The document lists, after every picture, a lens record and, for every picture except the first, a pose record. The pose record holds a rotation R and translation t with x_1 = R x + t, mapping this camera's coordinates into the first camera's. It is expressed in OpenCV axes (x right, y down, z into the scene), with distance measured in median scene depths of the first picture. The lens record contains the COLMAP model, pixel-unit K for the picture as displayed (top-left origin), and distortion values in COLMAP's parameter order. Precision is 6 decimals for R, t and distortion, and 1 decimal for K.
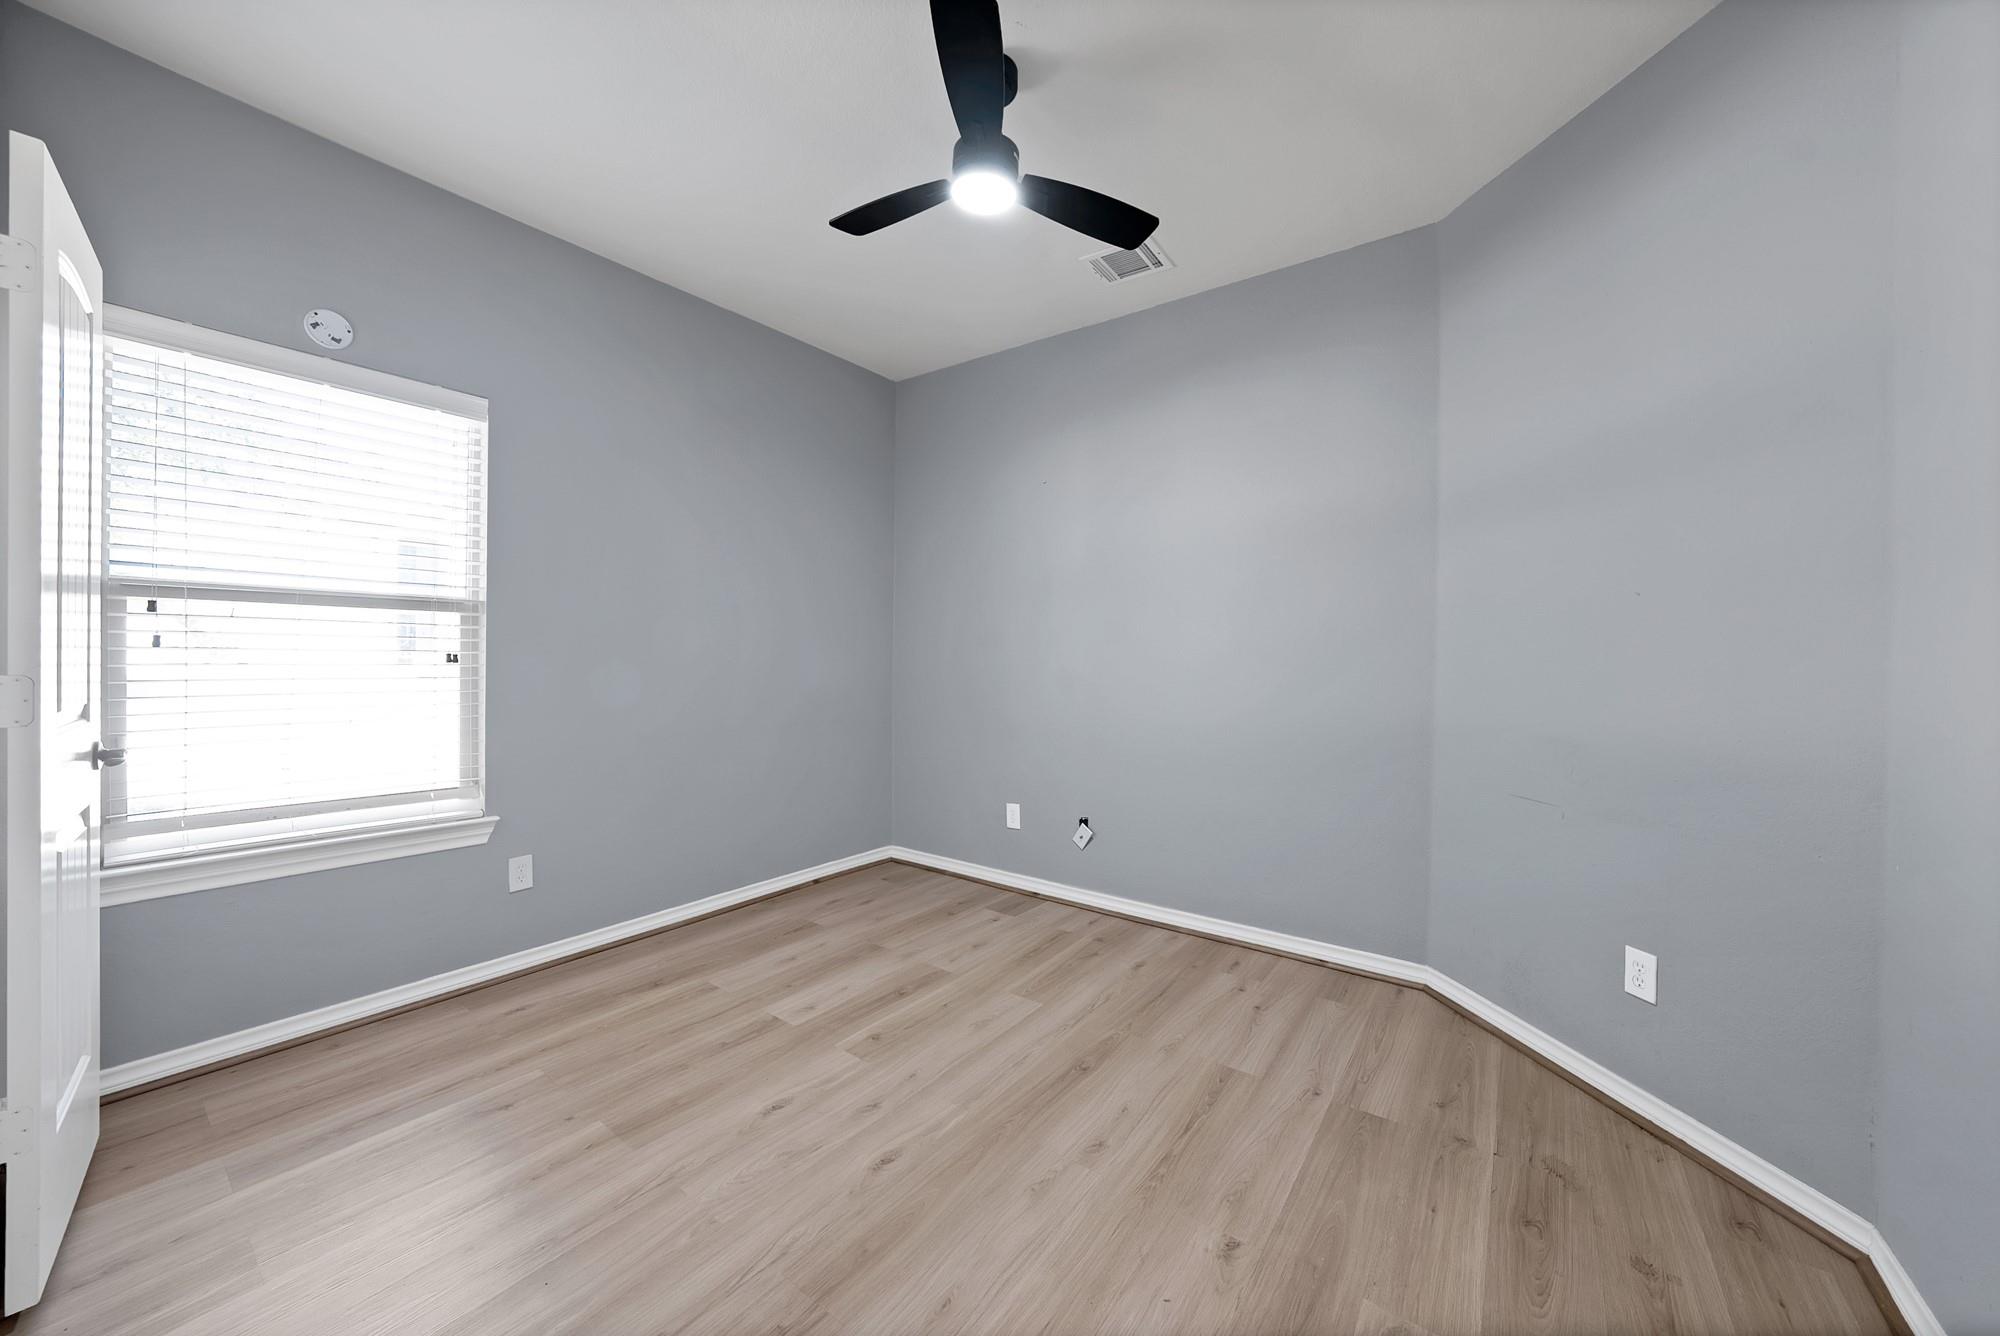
lens RADIAL K [[726.0, 0, 997.4], [0, 726.0, 658.3], [0, 0, 1]] dist [-0.016162, 0.002451]
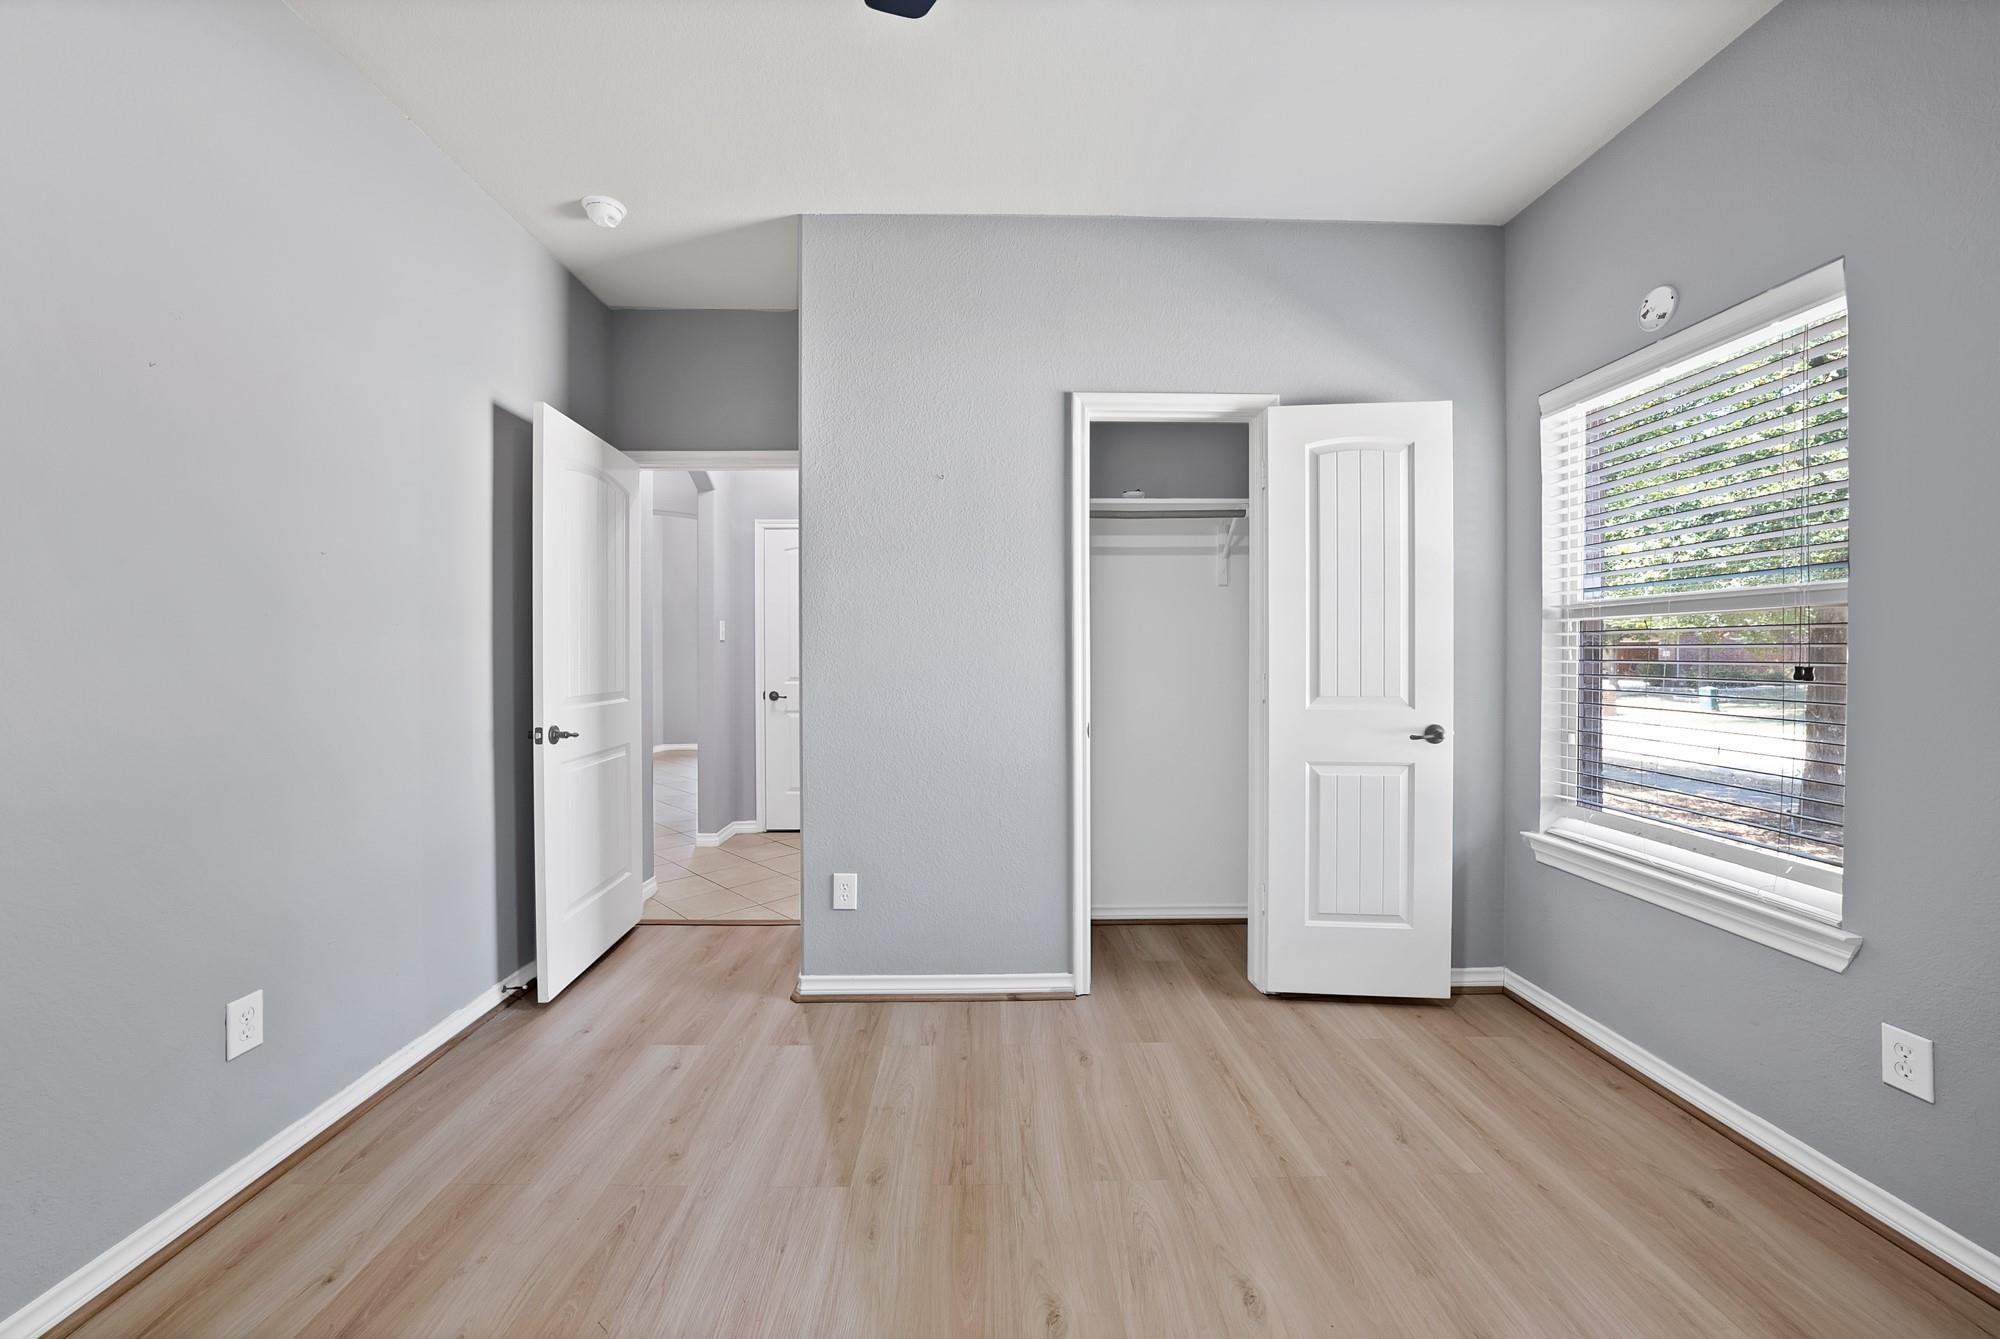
lens RADIAL K [[726.0, 0, 989.2], [0, 726.0, 670.4], [0, 0, 1]] dist [-0.016162, 0.002451]
pose [[-0.792444, -0.002004, -0.609941, 0.318403], [-0.007402, 0.999953, 0.006331, -0.002237], [0.609900, 0.009532, -0.792421, 1.339222]]
